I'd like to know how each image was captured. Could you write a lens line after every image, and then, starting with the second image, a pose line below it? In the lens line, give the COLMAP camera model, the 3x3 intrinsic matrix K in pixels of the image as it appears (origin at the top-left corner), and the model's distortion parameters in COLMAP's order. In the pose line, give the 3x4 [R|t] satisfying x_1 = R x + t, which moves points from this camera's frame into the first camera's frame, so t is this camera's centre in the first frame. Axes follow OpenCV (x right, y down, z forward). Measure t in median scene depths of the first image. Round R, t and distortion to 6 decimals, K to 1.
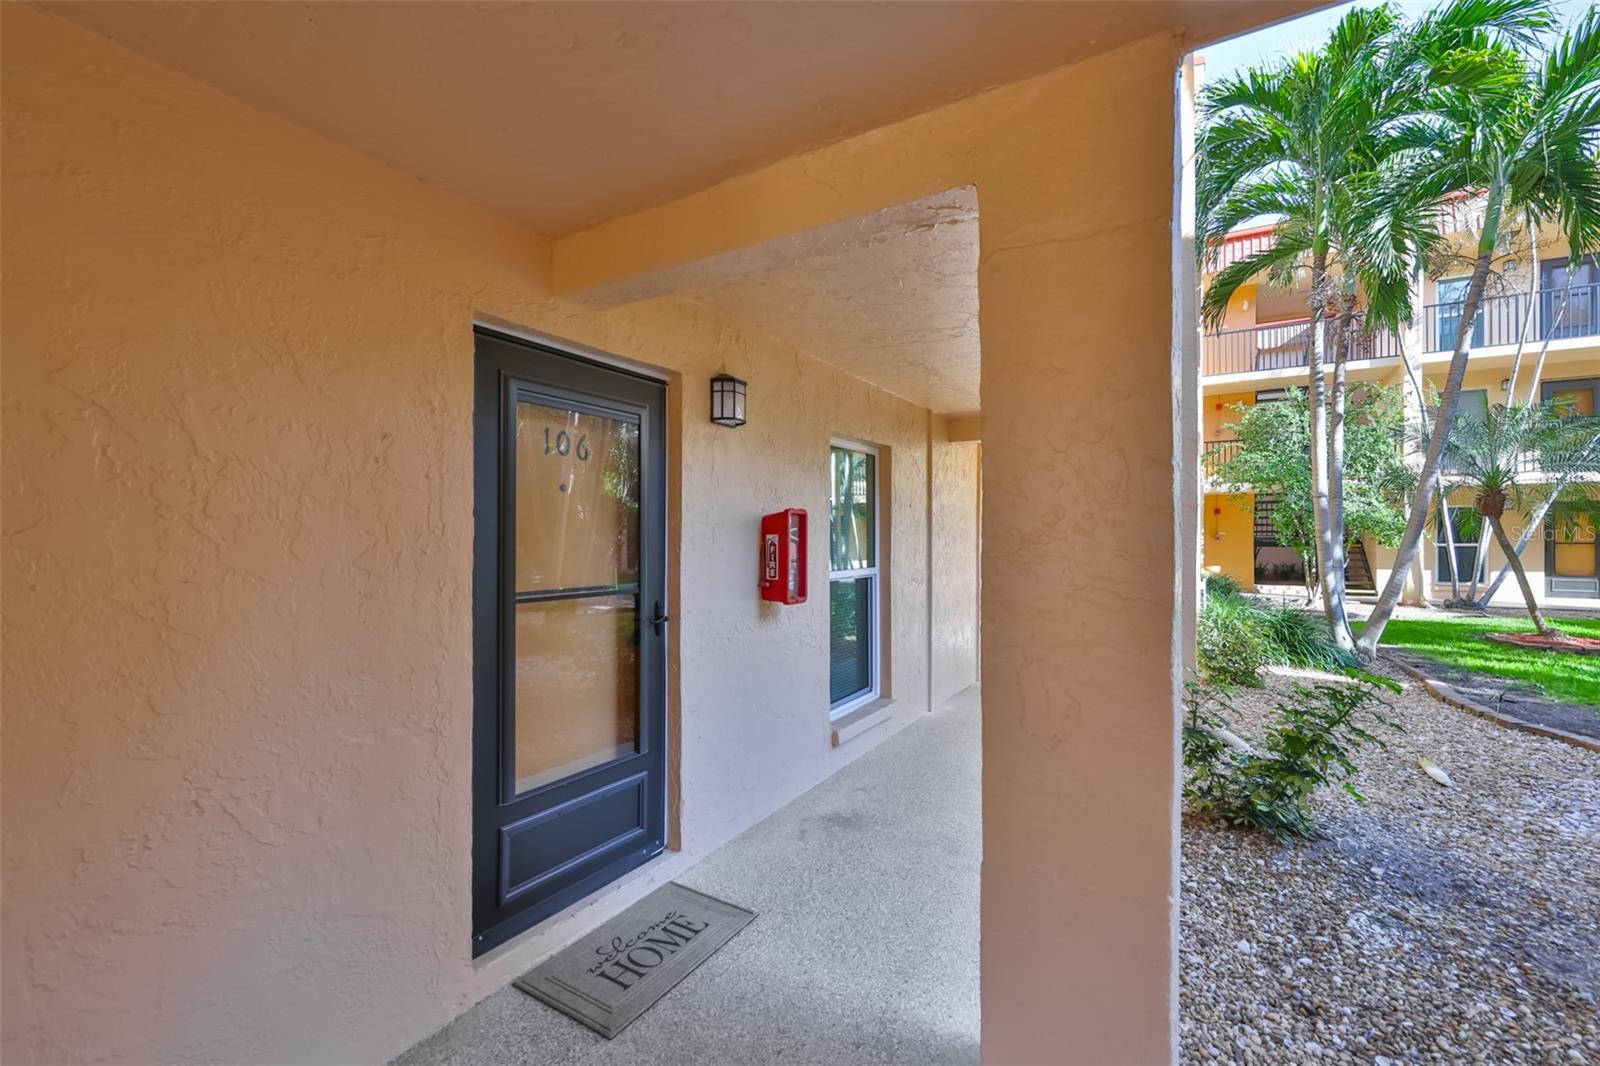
lens RADIAL K [[687.8, 0, 789.9], [0, 687.8, 536.0], [0, 0, 1]] dist [-0.006581, 0.000789]
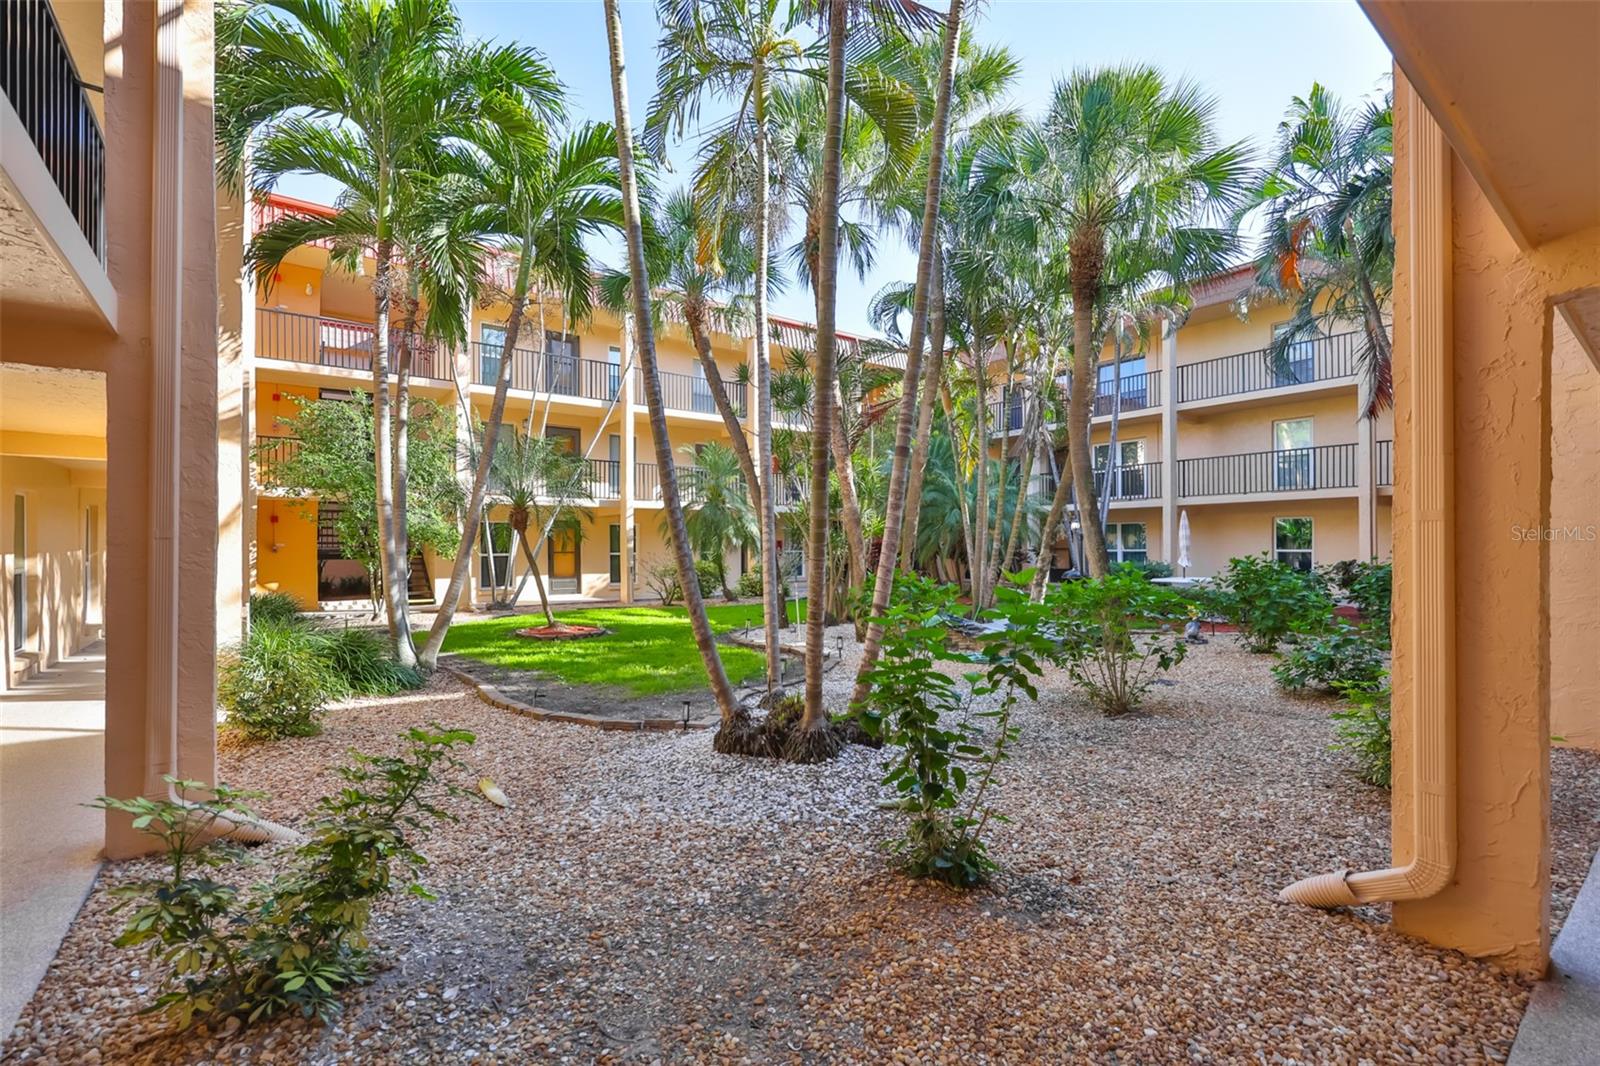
lens RADIAL K [[687.8, 0, 790.4], [0, 687.8, 545.3], [0, 0, 1]] dist [-0.006581, 0.000789]
pose [[0.371993, 0.000072, 0.928235, 0.111444], [0.003223, 0.999994, -0.001369, 0.000196], [-0.928230, 0.003501, 0.371991, 0.138277]]
